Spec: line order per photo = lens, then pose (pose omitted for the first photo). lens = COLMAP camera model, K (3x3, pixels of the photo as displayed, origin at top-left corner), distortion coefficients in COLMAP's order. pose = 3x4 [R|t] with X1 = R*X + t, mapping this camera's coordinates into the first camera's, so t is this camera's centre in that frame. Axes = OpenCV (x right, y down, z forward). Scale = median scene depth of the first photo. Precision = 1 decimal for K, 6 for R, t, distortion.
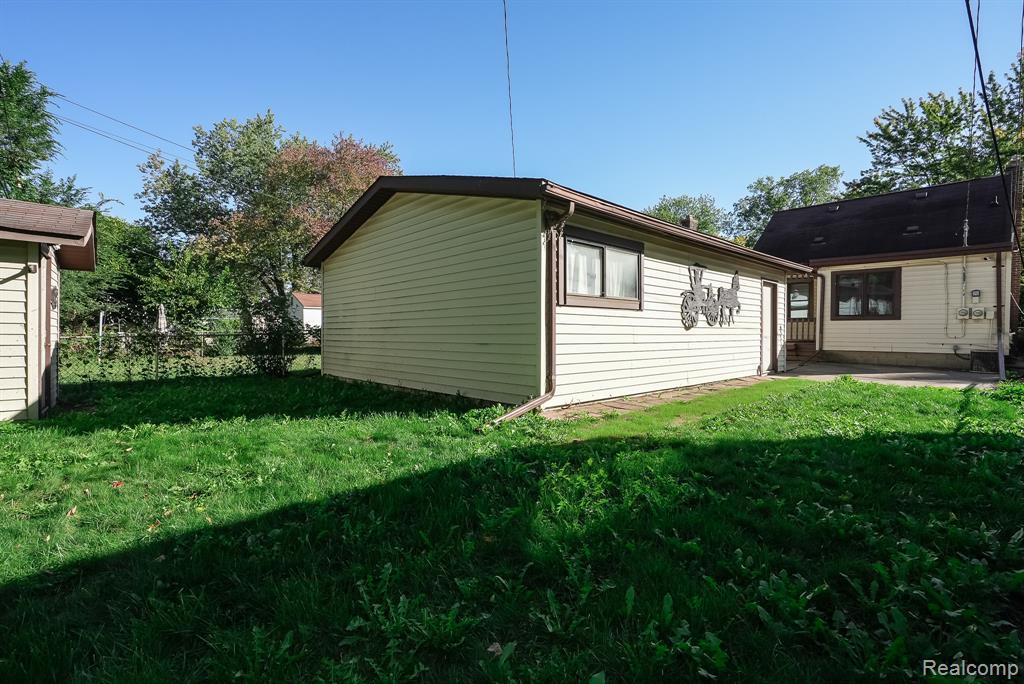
lens RADIAL K [[471.4, 0, 513.9], [0, 471.4, 335.5], [0, 0, 1]] dist [-0.000994, 0.001717]
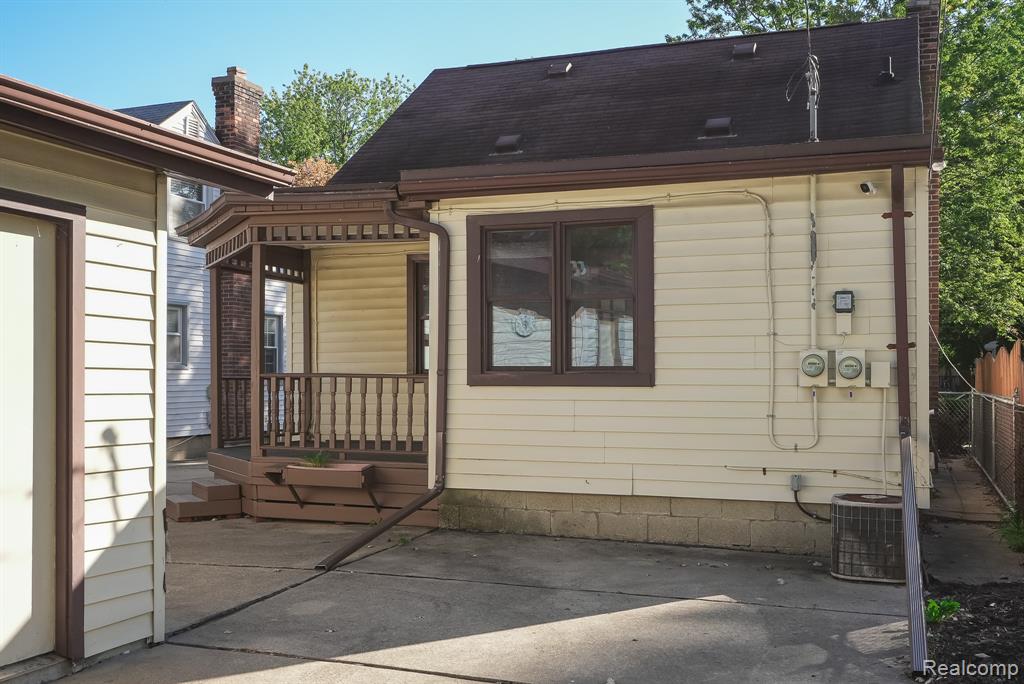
lens RADIAL K [[1048.1, 0, 511.6], [0, 1048.1, 346.7], [0, 0, 1]] dist [0.005892, 0.000000]
pose [[0.904602, 0.014126, 0.426024, 0.691971], [0.005349, 0.998996, -0.044481, -0.044216], [-0.426225, 0.042516, 0.903618, 0.669797]]
